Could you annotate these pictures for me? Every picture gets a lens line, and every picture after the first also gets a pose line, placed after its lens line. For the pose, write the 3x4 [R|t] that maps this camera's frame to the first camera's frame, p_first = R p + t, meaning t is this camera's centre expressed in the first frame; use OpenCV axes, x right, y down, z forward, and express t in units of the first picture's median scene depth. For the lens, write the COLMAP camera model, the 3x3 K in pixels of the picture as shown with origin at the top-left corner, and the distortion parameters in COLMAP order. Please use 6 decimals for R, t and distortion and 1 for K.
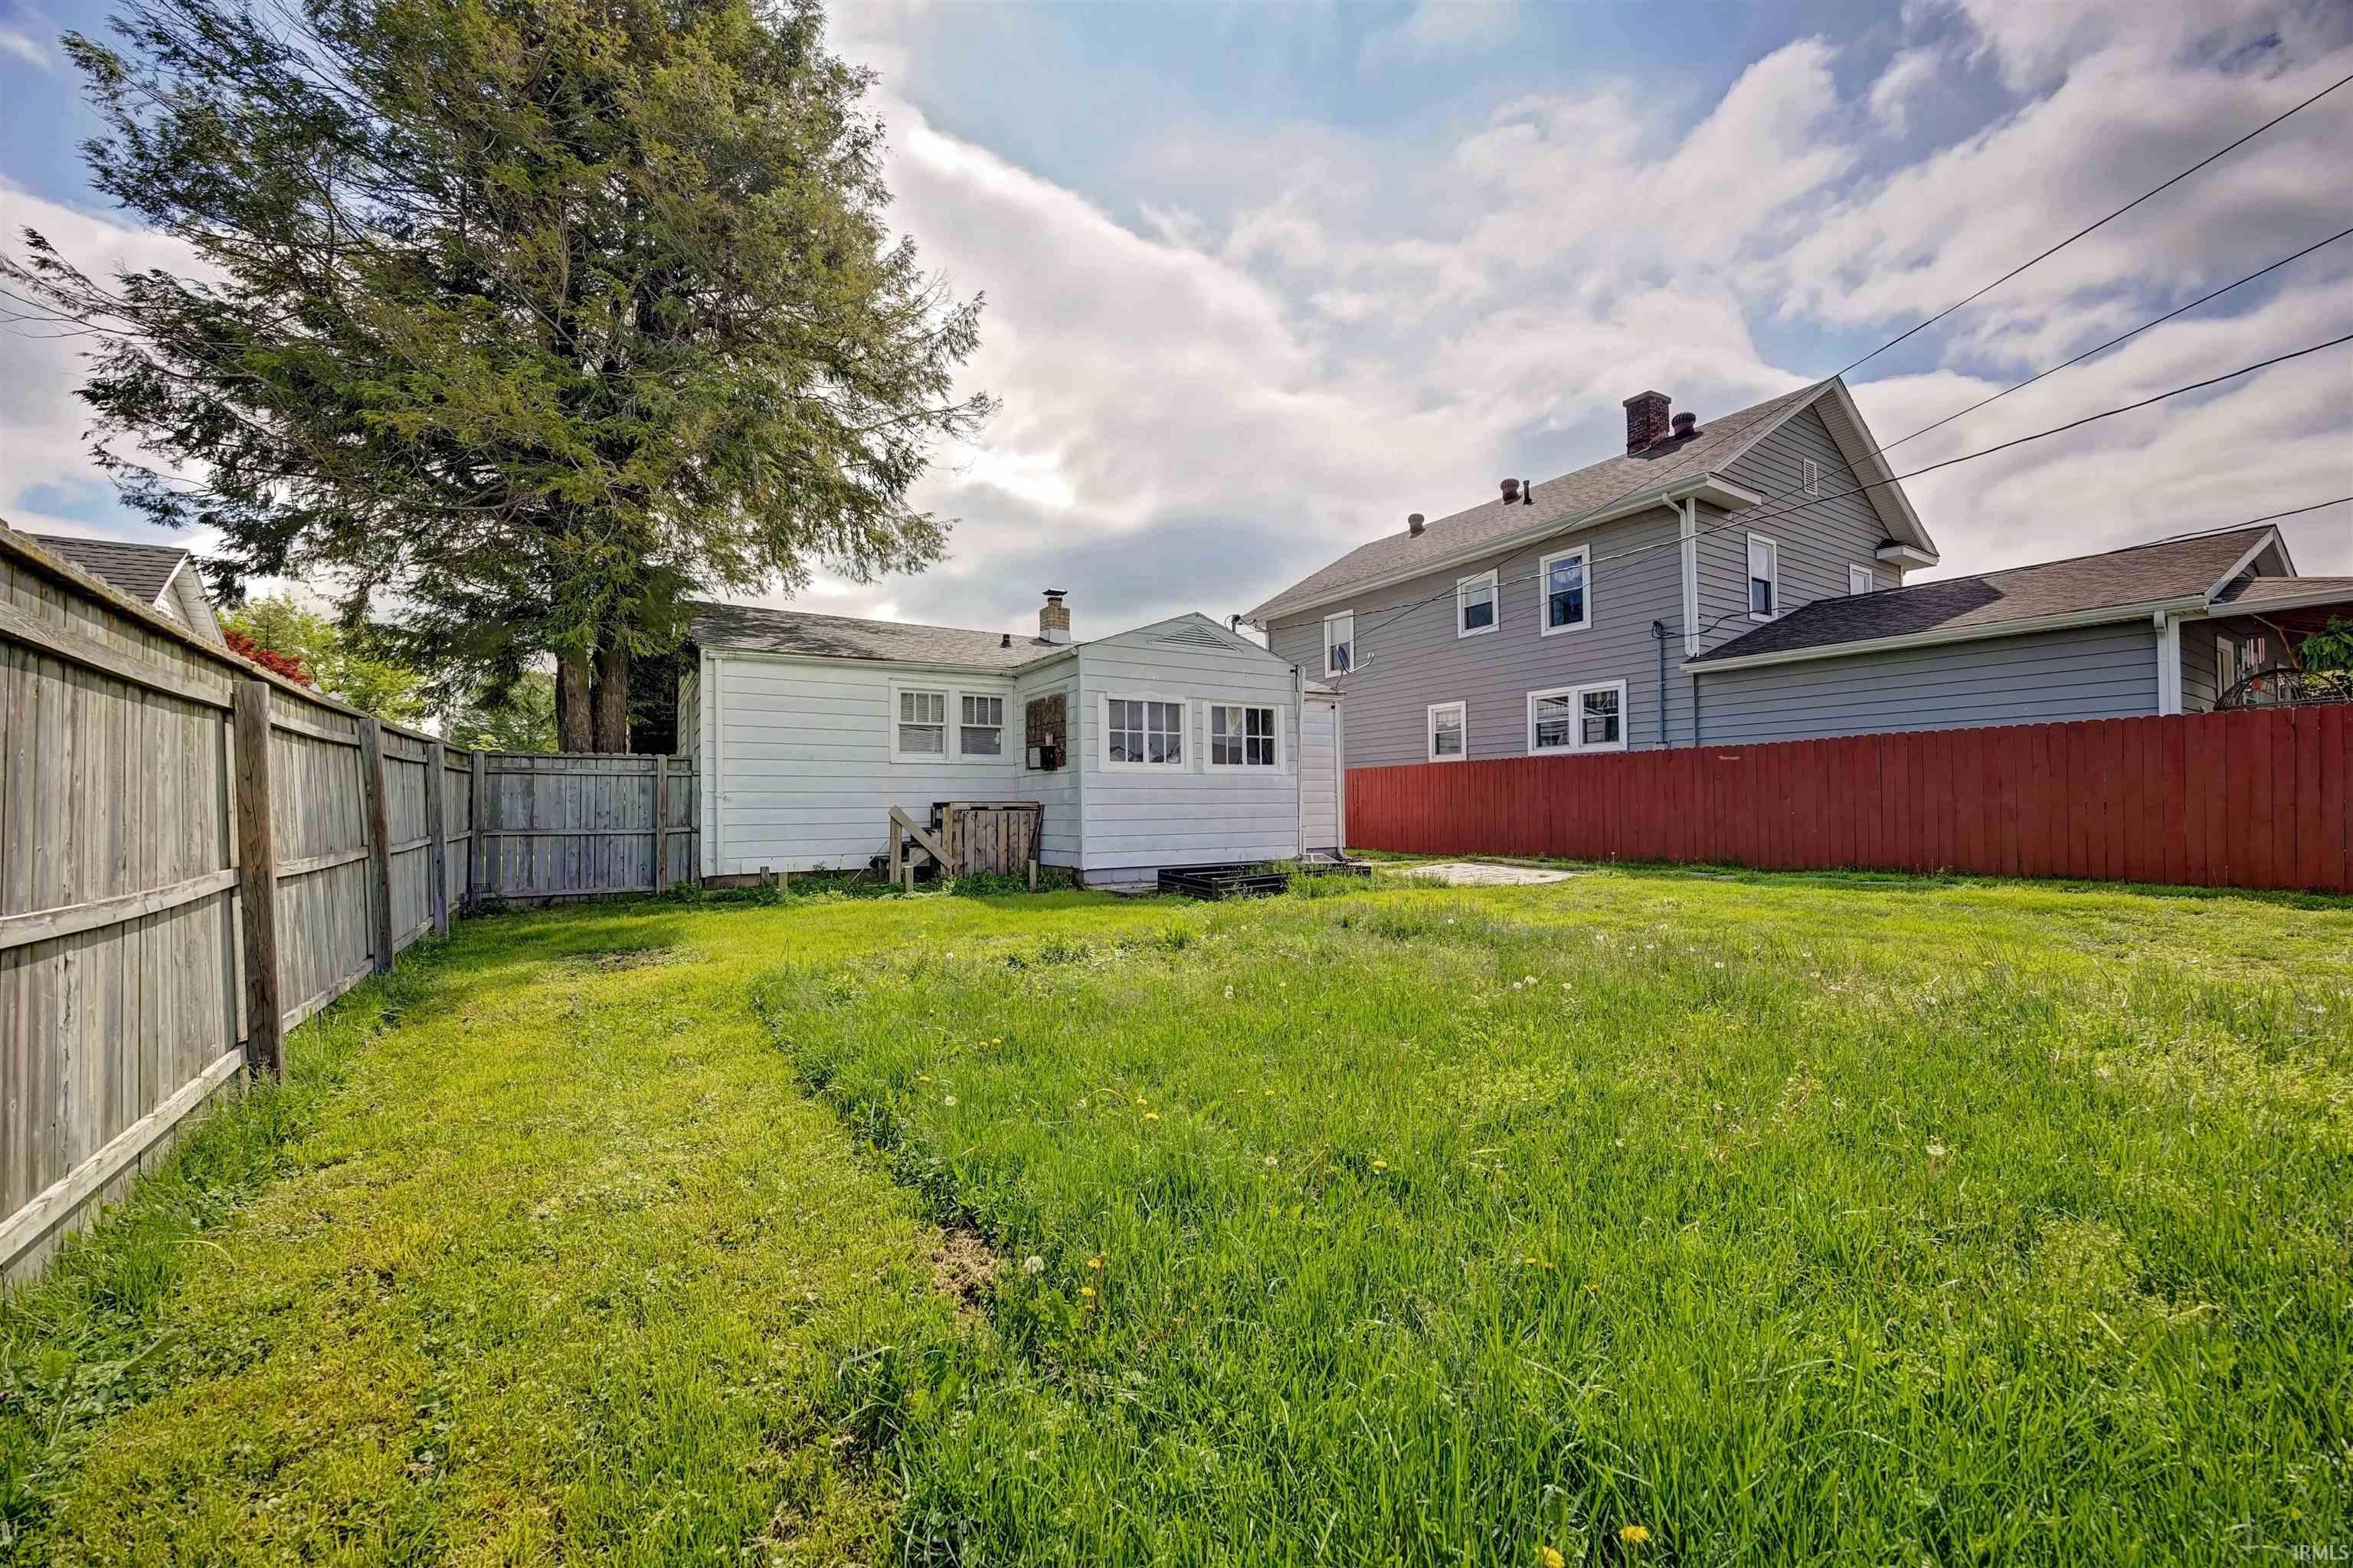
lens RADIAL K [[902.0, 0, 1176.5], [0, 902.0, 784.0], [0, 0, 1]] dist [-0.001096, 0.000170]
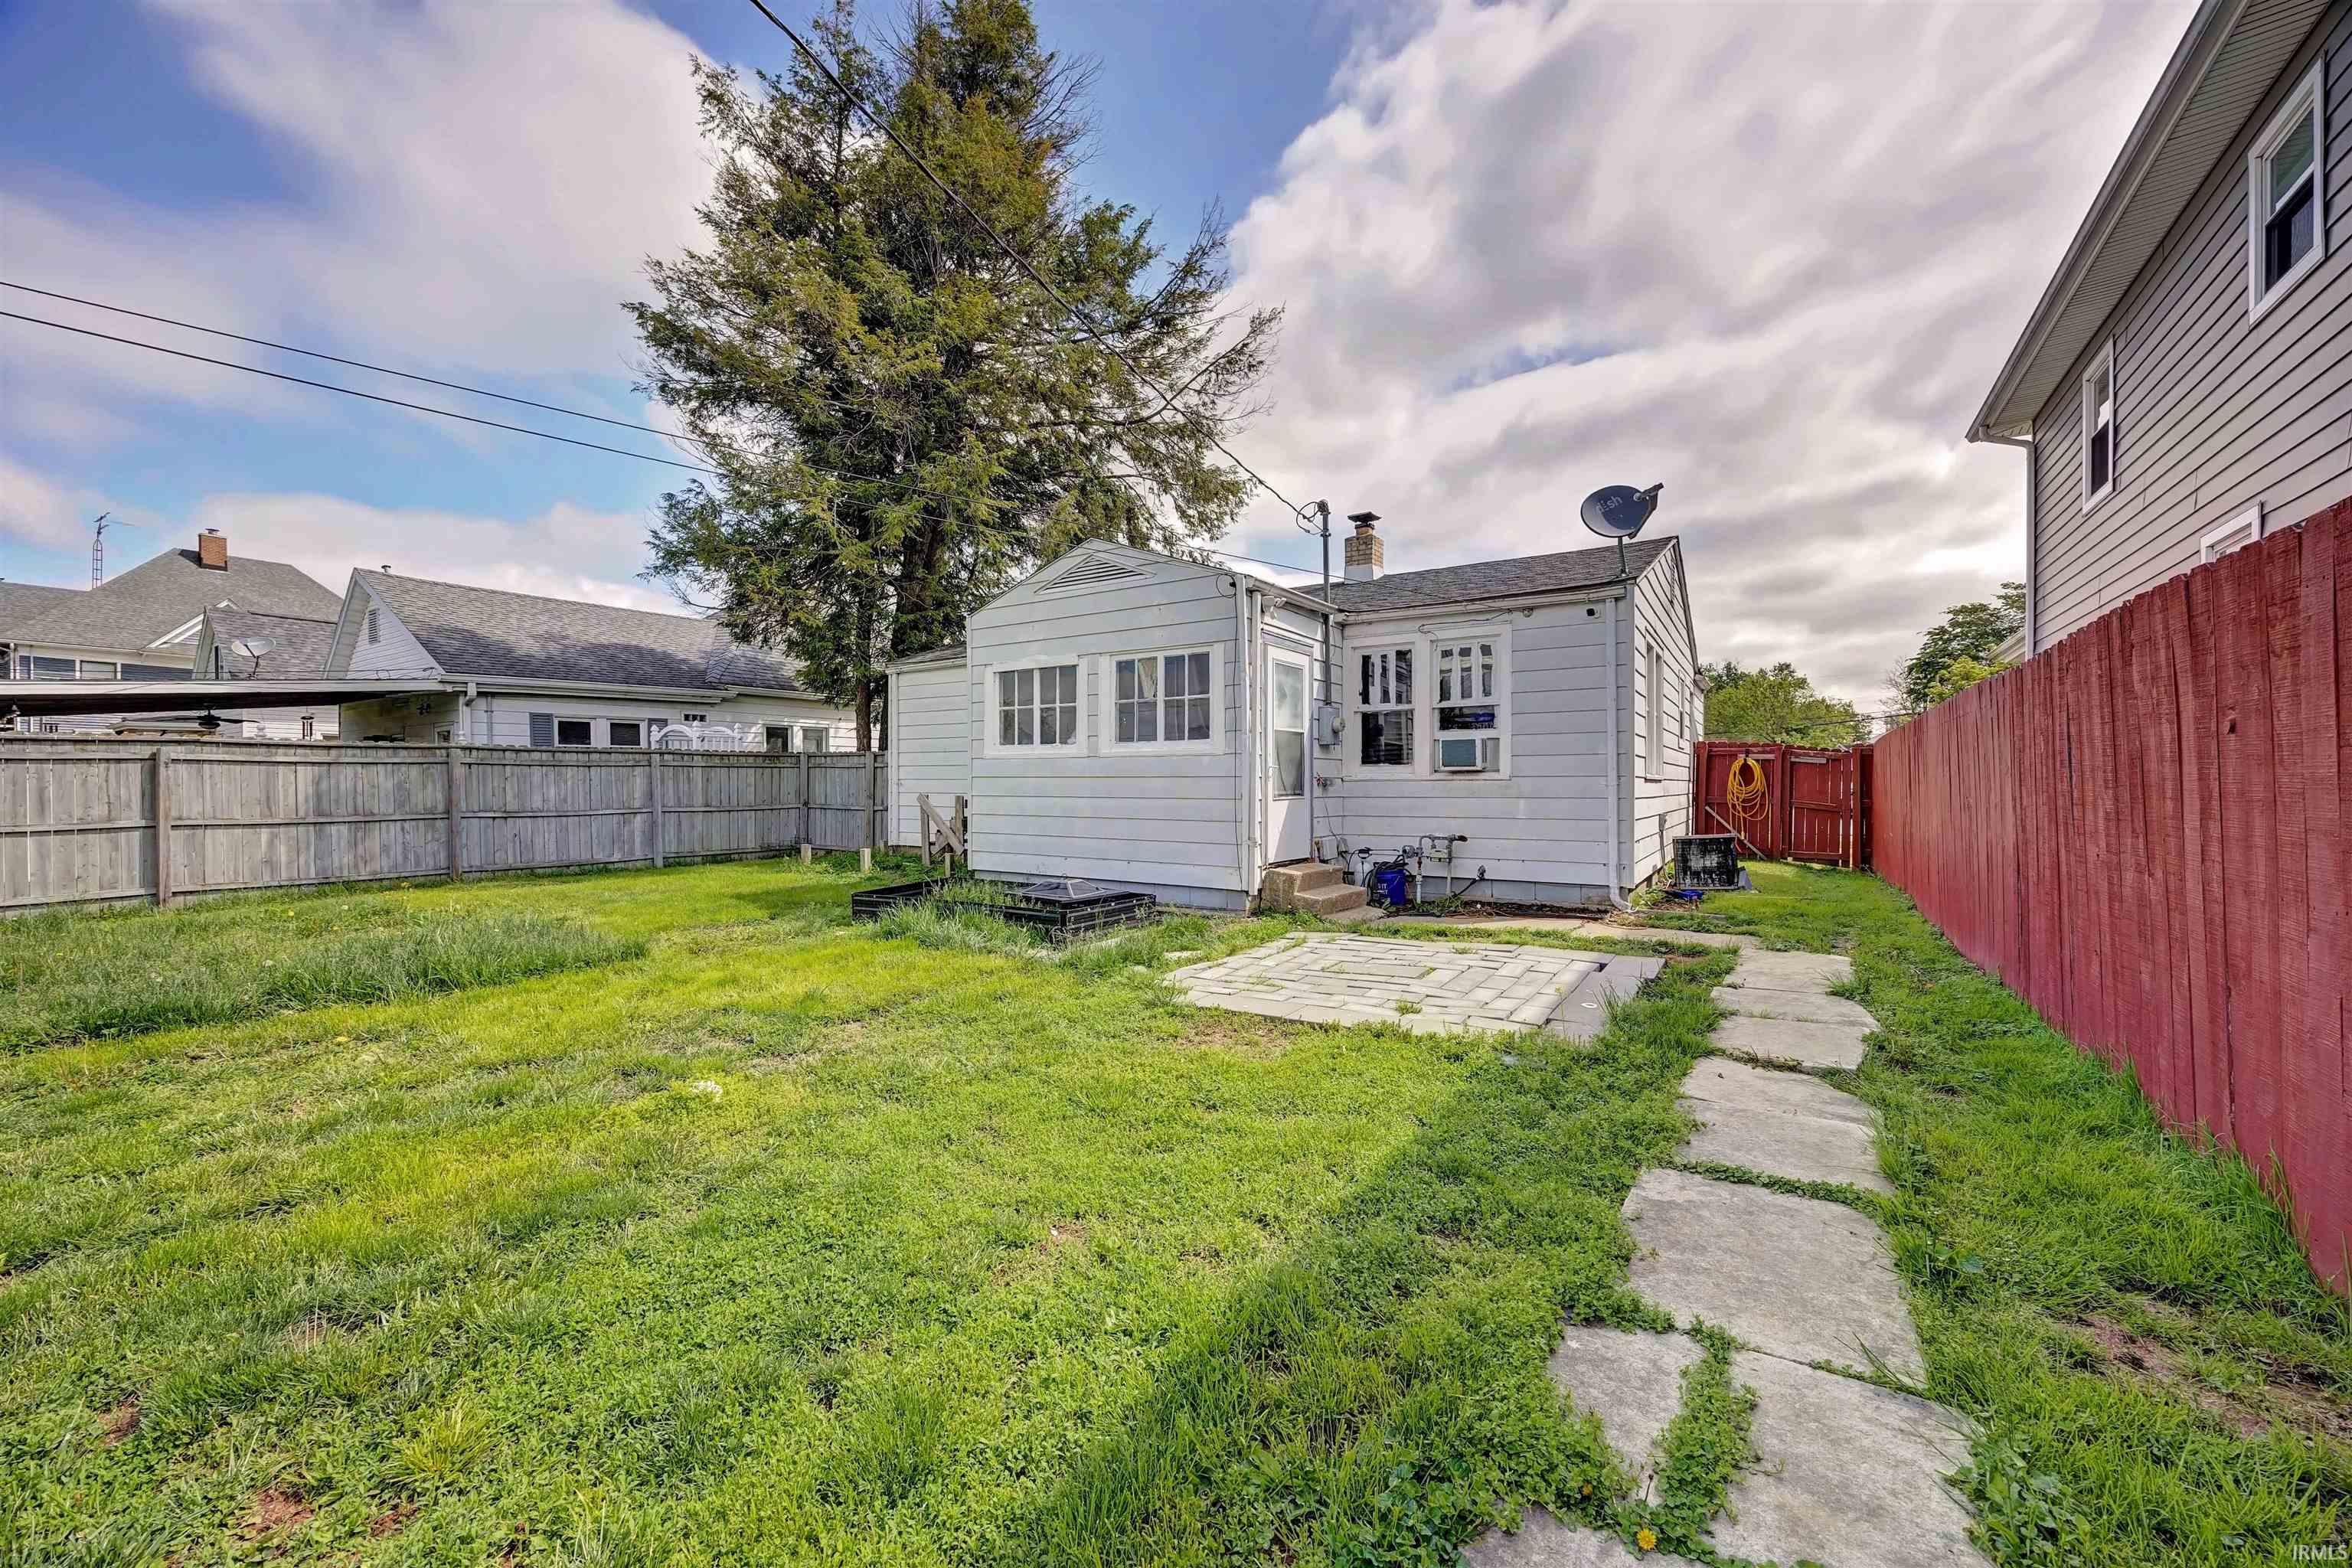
lens RADIAL K [[901.6, 0, 1176.0], [0, 901.6, 784.0], [0, 0, 1]] dist [-0.001096, 0.000170]
pose [[0.399203, 0.009929, -0.916809, 0.703777], [0.016858, 0.999693, 0.018167, -0.001089], [0.916707, -0.022708, 0.398913, 0.741837]]
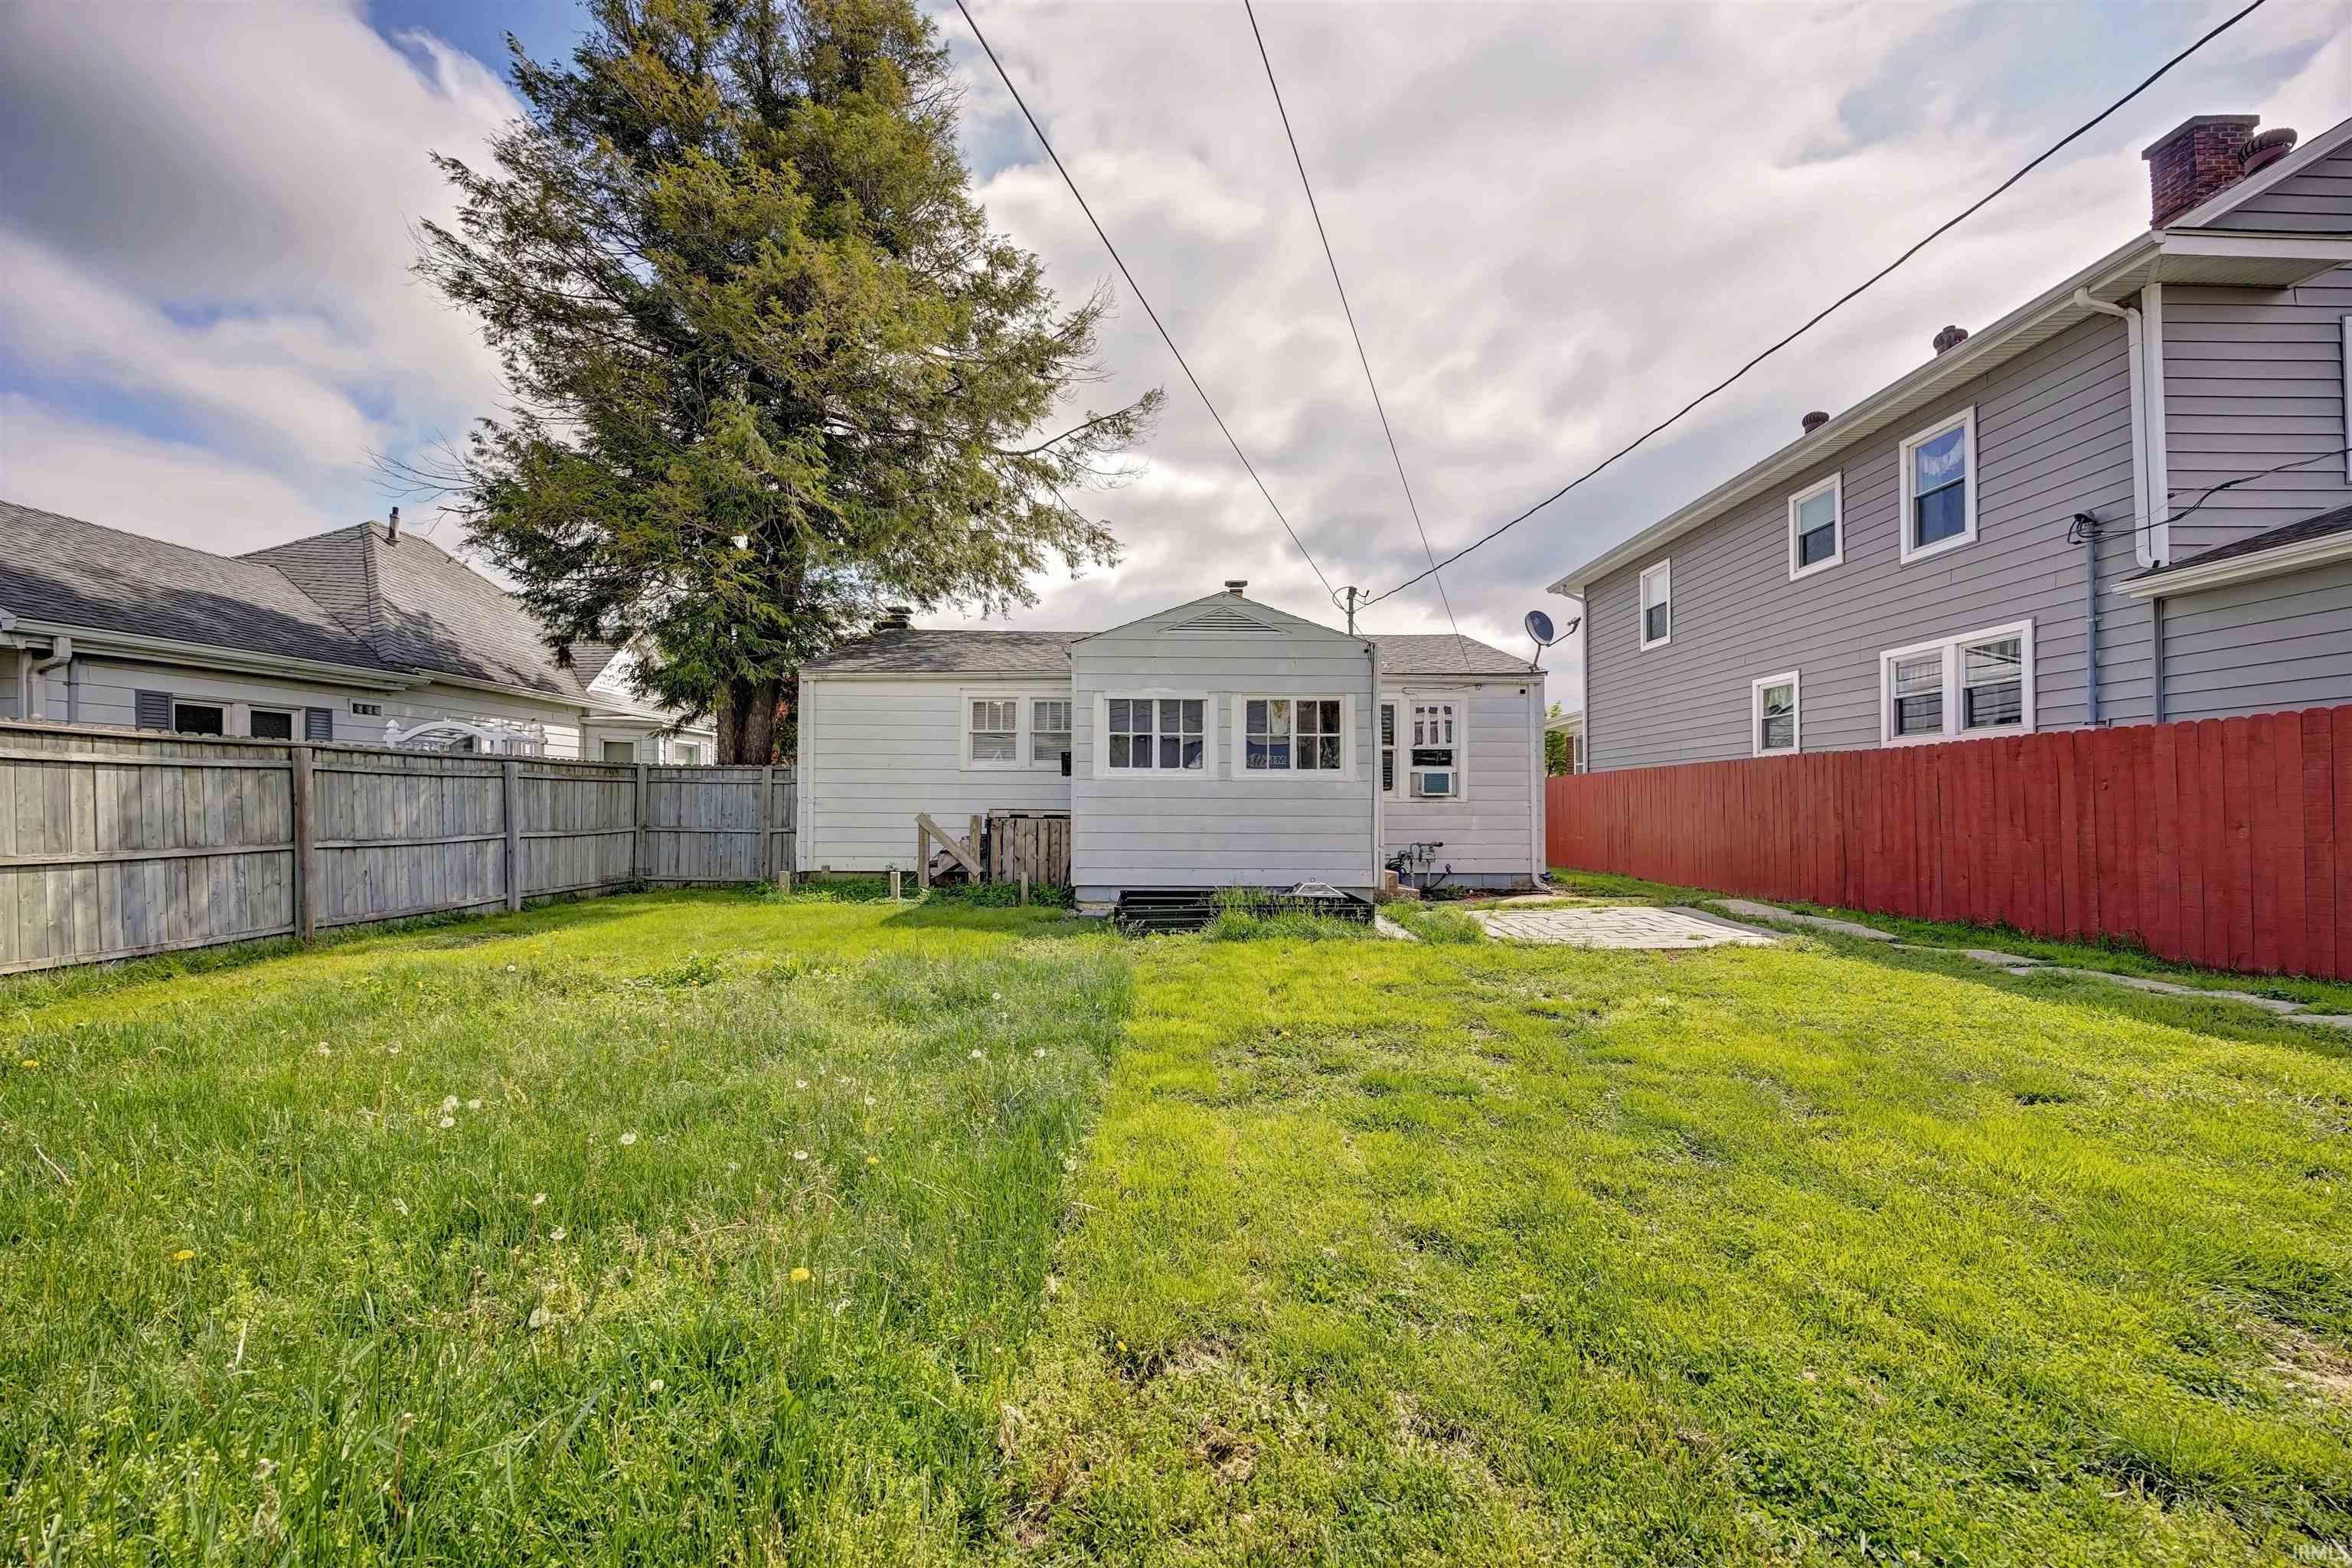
lens RADIAL K [[901.6, 0, 1176.0], [0, 901.6, 784.0], [0, 0, 1]] dist [-0.001096, 0.000170]
pose [[0.848678, 0.000327, -0.528911, 0.421510], [-0.000236, 1.000000, 0.000239, -0.008115], [0.528911, -0.000077, 0.848678, 0.244082]]
